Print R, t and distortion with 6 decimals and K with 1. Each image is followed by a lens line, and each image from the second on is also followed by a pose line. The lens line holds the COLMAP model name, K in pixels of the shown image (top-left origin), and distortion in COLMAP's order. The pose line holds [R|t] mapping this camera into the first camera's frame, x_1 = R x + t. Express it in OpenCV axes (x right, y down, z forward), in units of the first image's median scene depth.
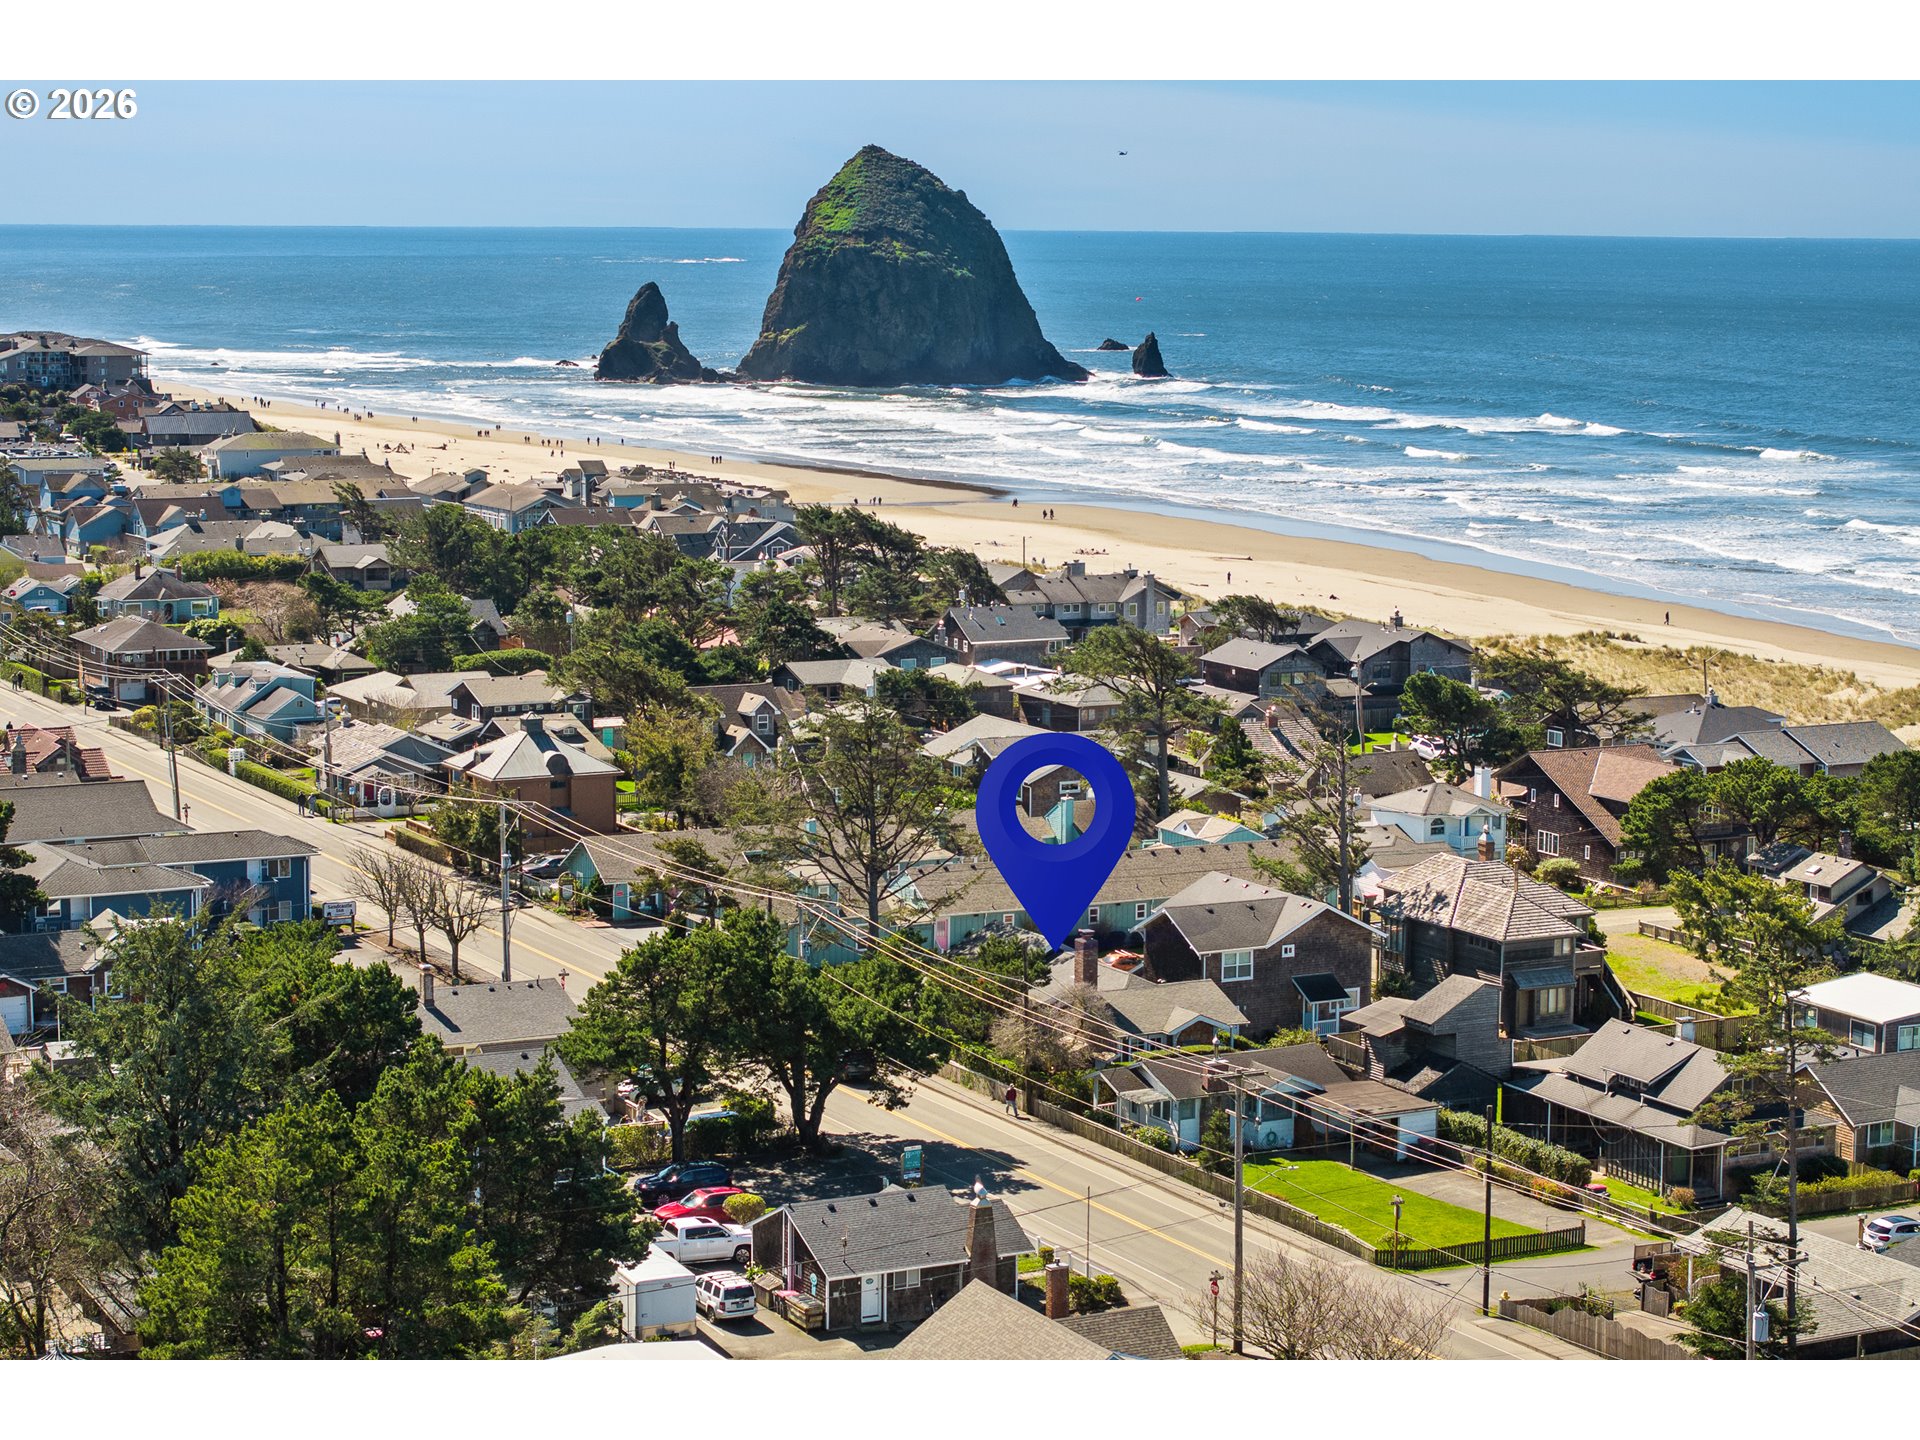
lens RADIAL K [[3833.4, 0, 960.0], [0, 3833.4, 720.0], [0, 0, 1]] dist [-0.155334, 0.351974]
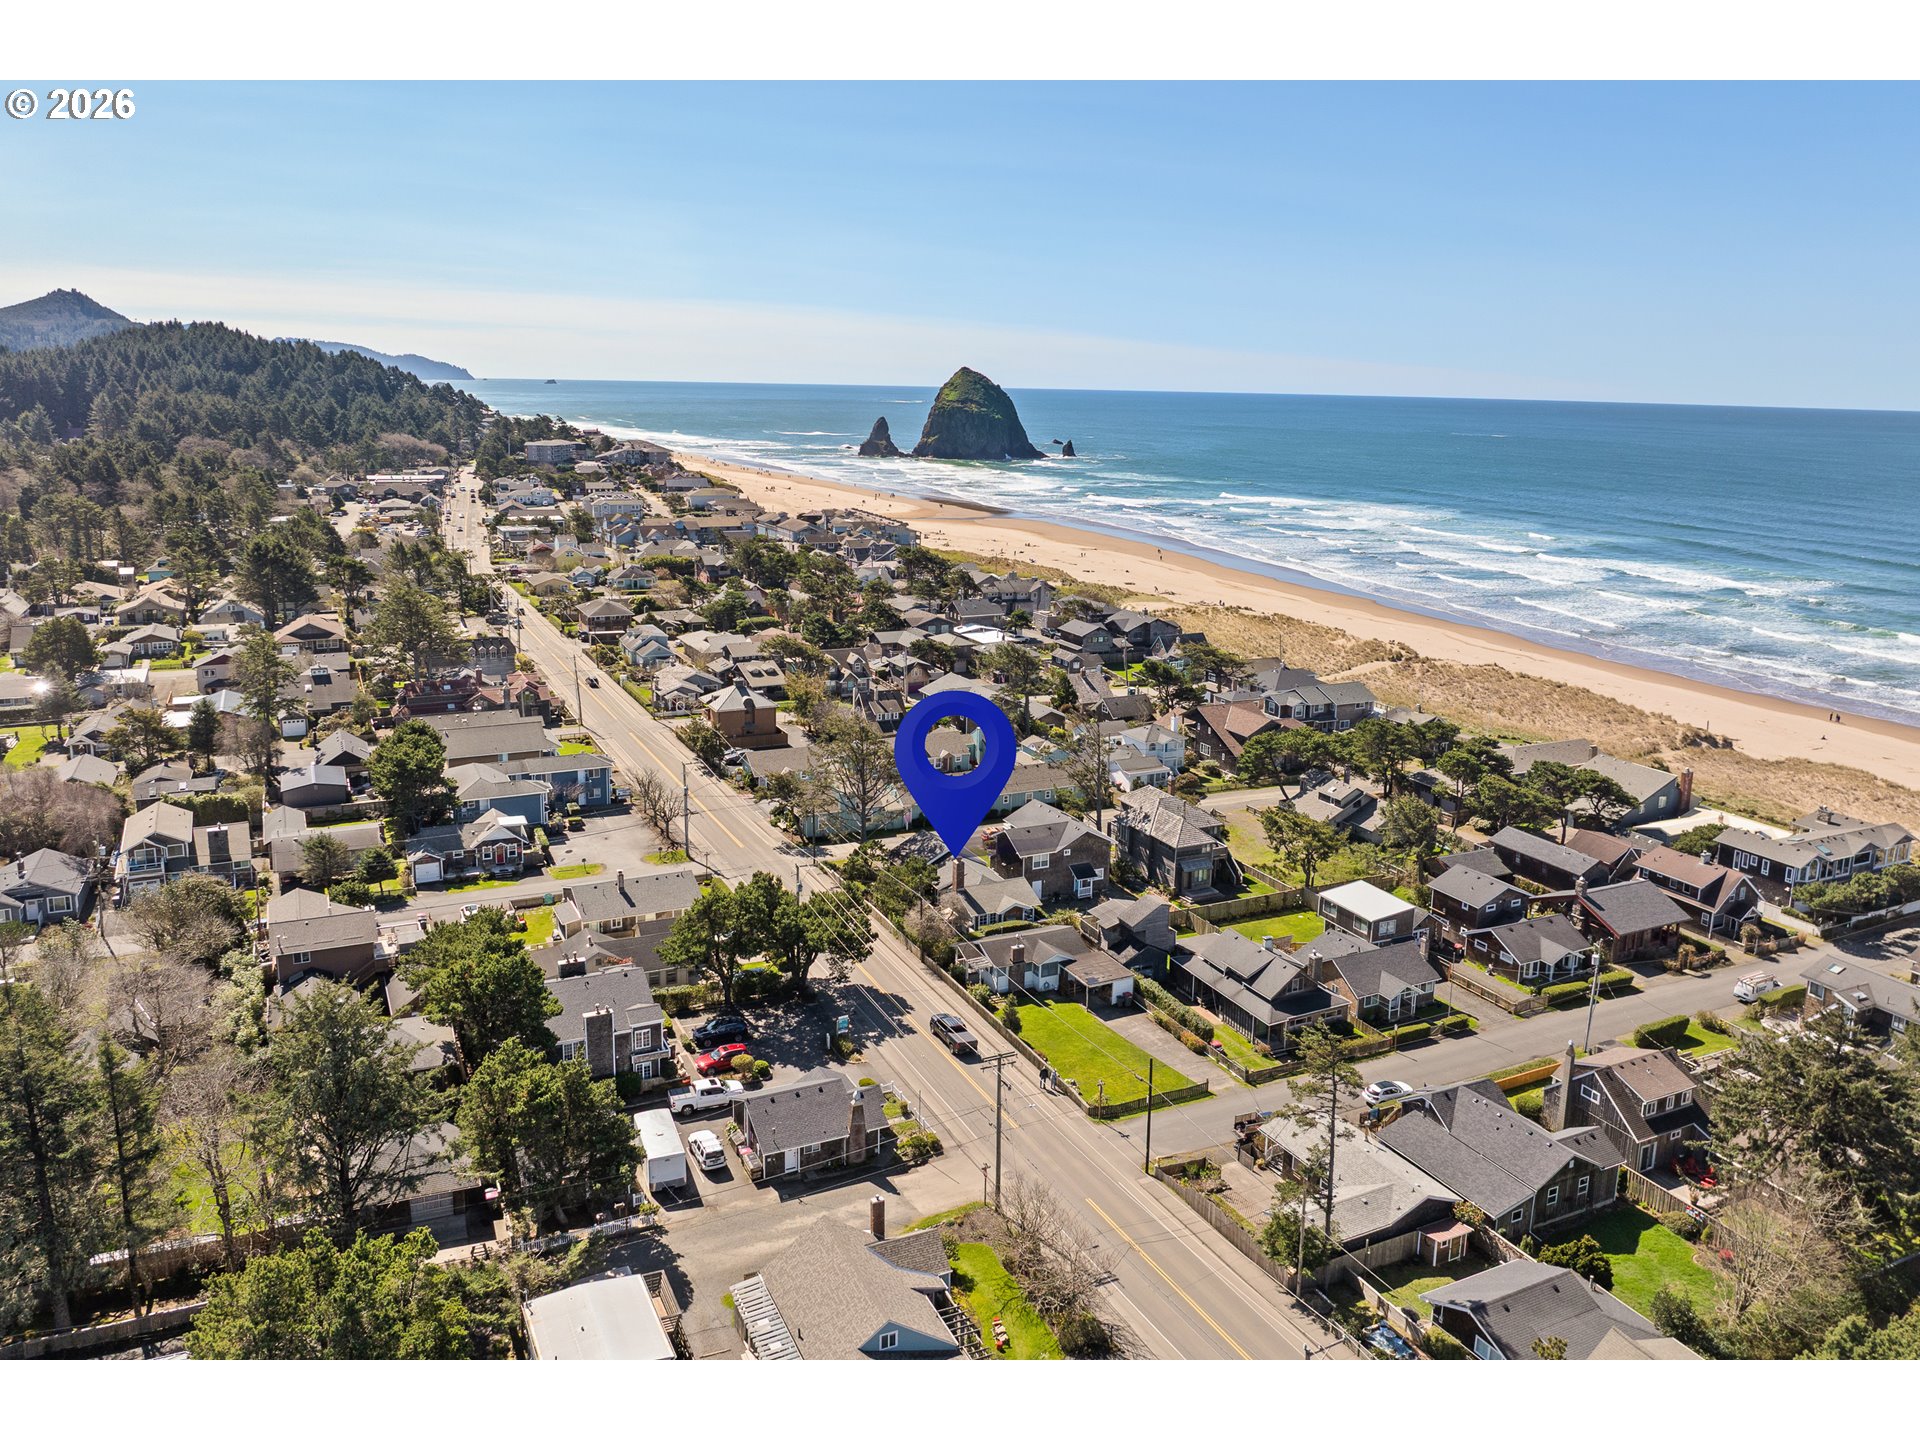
lens RADIAL K [[1372.6, 0, 969.8], [0, 1372.6, 667.8], [0, 0, 1]] dist [-0.043983, 0.003096]
pose [[0.999527, 0.017998, -0.024949, 0.038841], [-0.016120, 0.997162, 0.073544, -0.066411], [0.026202, -0.073107, 0.996980, 0.223556]]
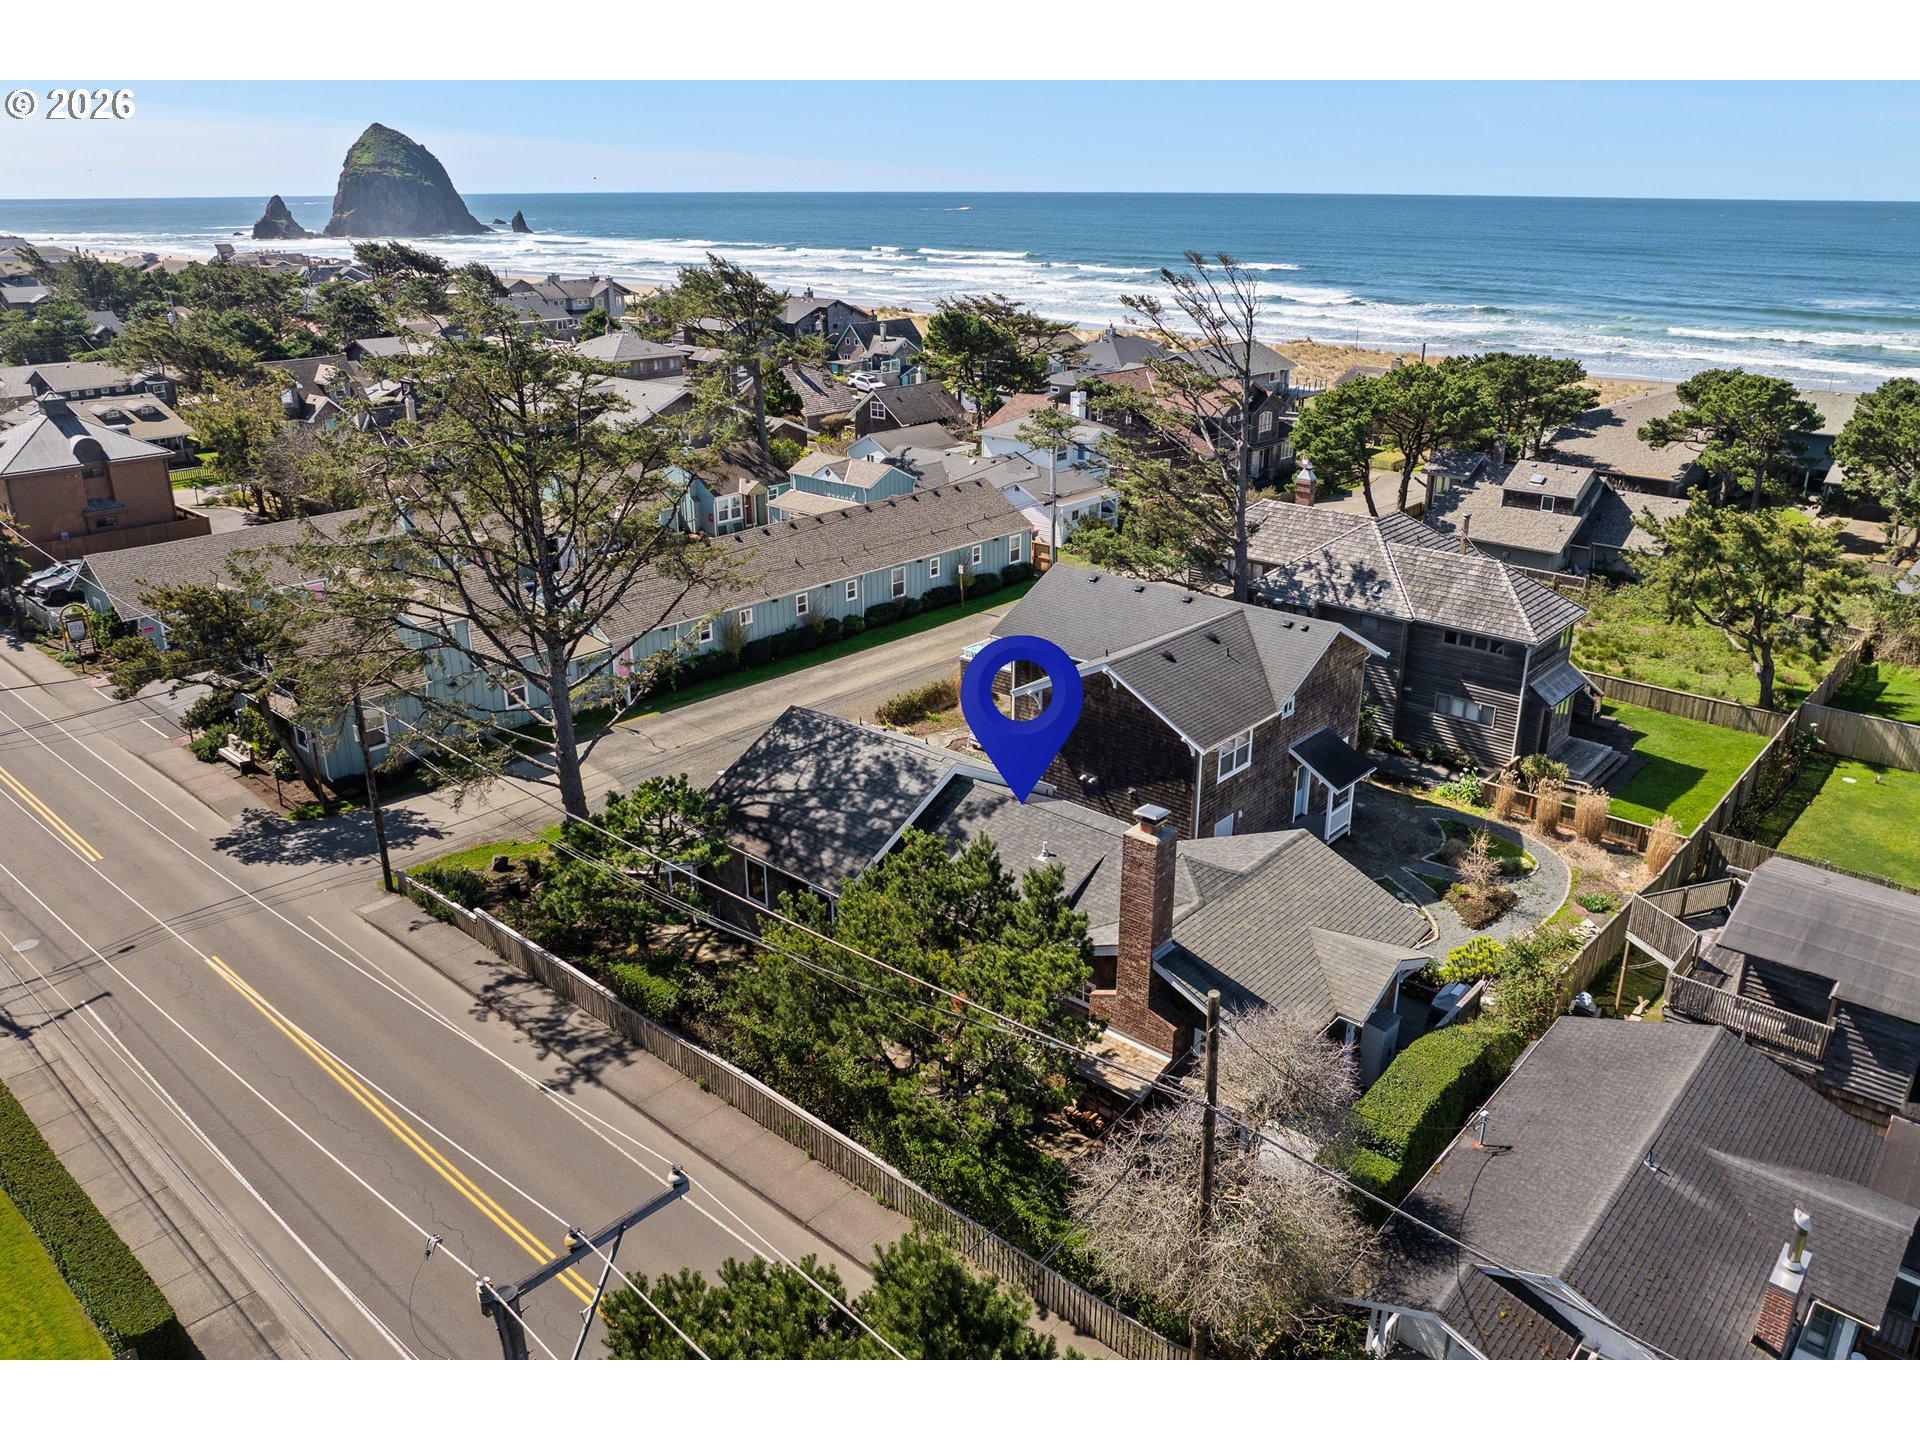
lens RADIAL K [[1372.6, 0, 969.8], [0, 1372.6, 667.8], [0, 0, 1]] dist [-0.043983, 0.003096]
pose [[0.933451, -0.123287, 0.336853, -0.025981], [0.050357, 0.974819, 0.217237, 0.003163], [-0.355153, -0.185817, 0.916154, 0.623374]]
